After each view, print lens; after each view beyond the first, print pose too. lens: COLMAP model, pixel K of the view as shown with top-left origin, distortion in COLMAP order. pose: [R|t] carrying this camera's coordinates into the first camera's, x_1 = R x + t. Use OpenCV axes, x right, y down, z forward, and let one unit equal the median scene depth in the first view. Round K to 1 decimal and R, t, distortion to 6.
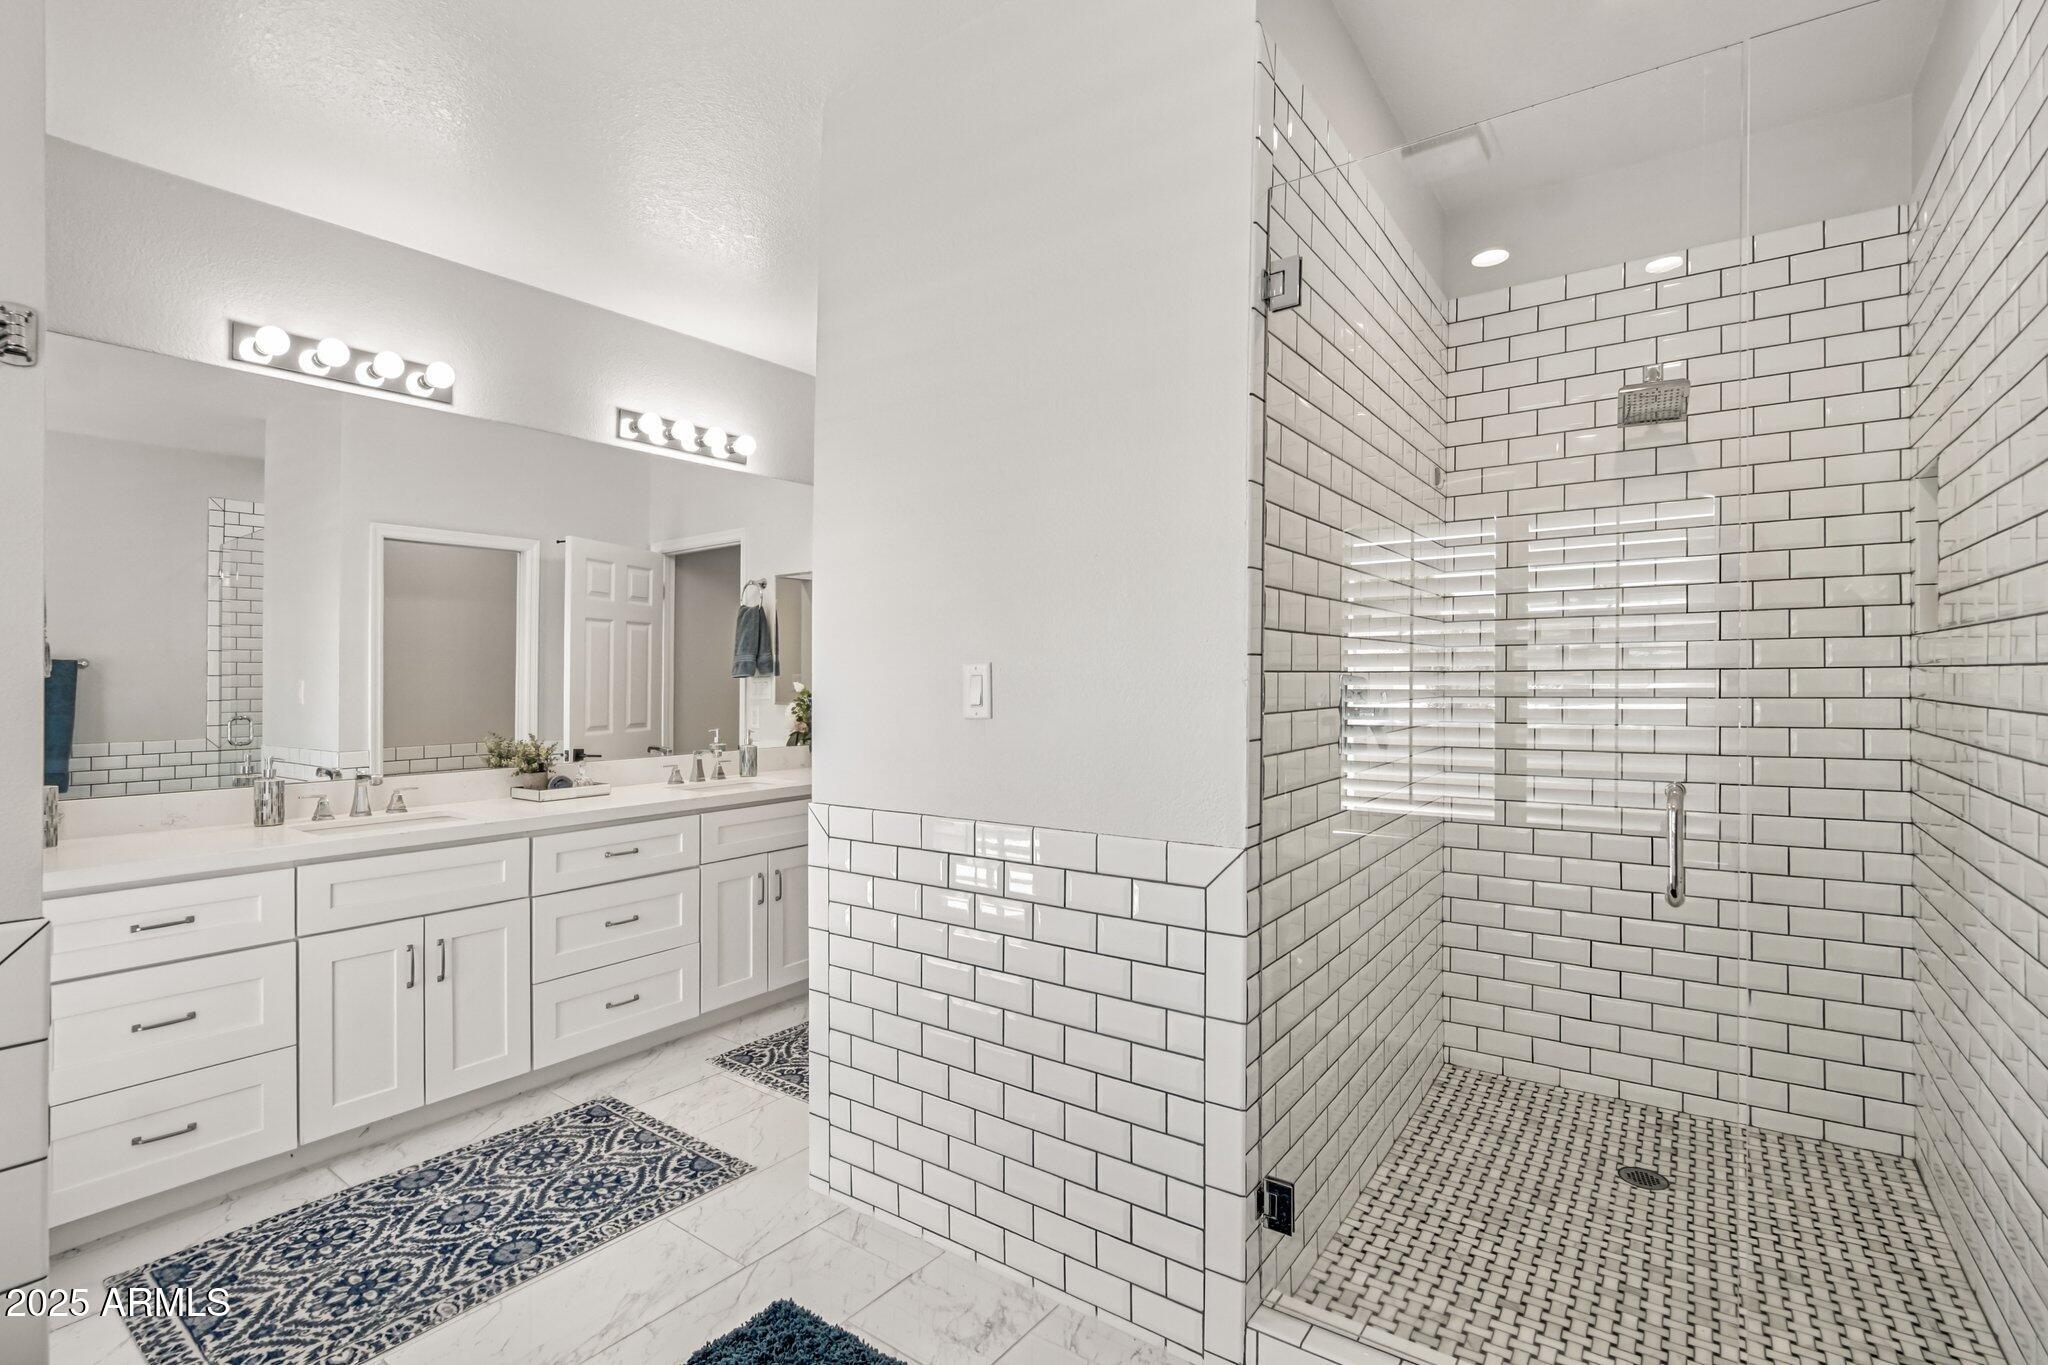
lens RADIAL K [[937.9, 0, 1022.6], [0, 937.9, 676.9], [0, 0, 1]] dist [-0.000881, -0.000109]
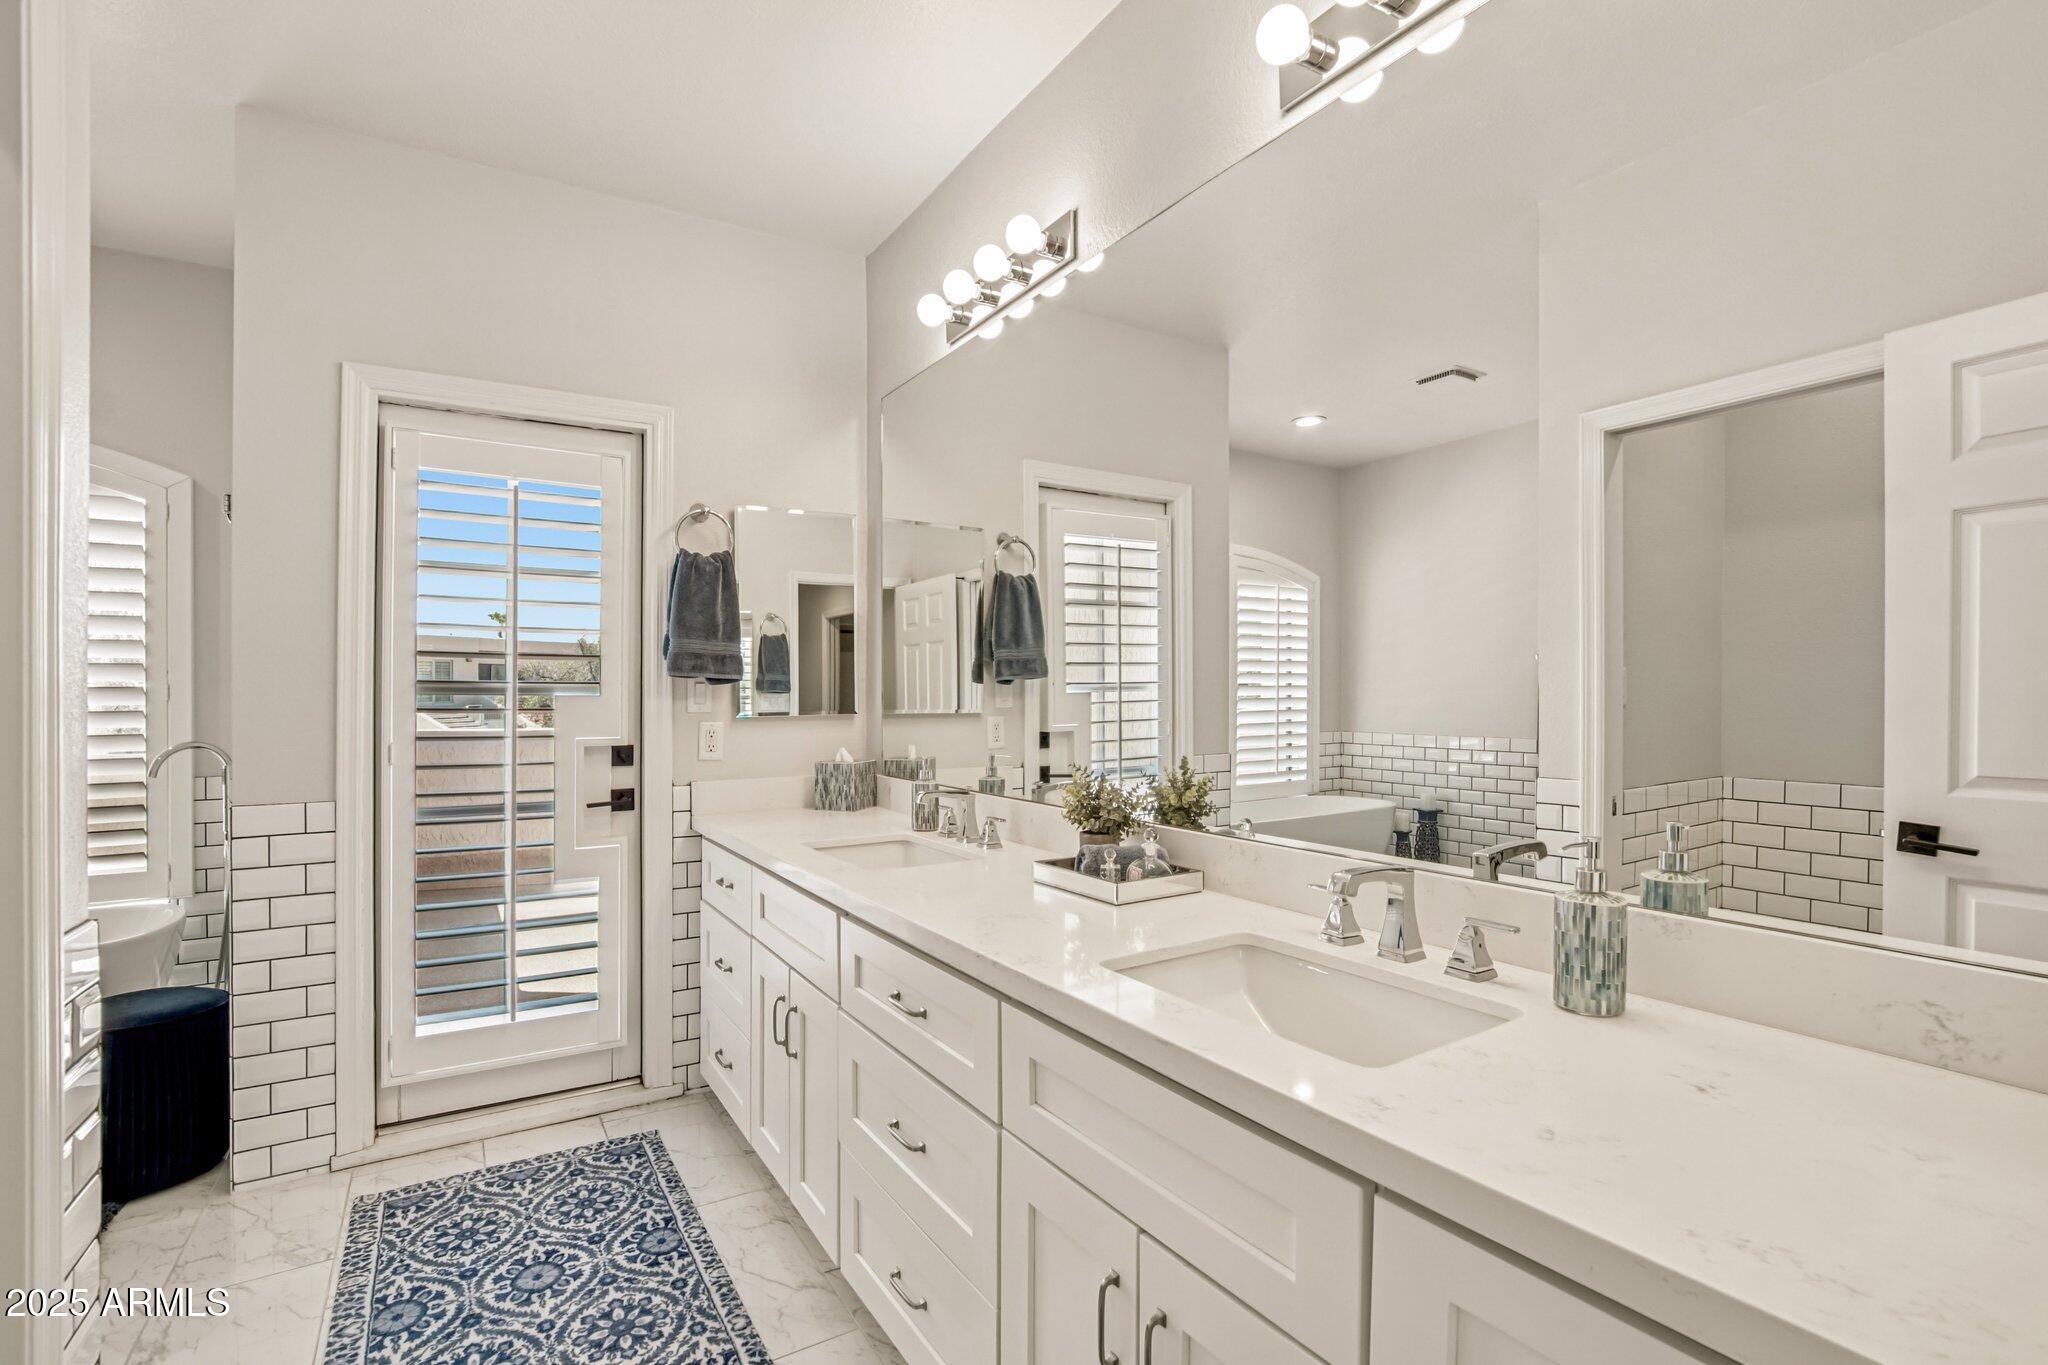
lens RADIAL K [[937.9, 0, 1018.5], [0, 937.9, 696.4], [0, 0, 1]] dist [-0.000881, -0.000109]
pose [[-0.383661, -0.014224, -0.923364, 0.049049], [-0.013209, 0.999864, -0.009914, 0.033024], [0.923379, 0.008393, -0.383797, 1.792006]]
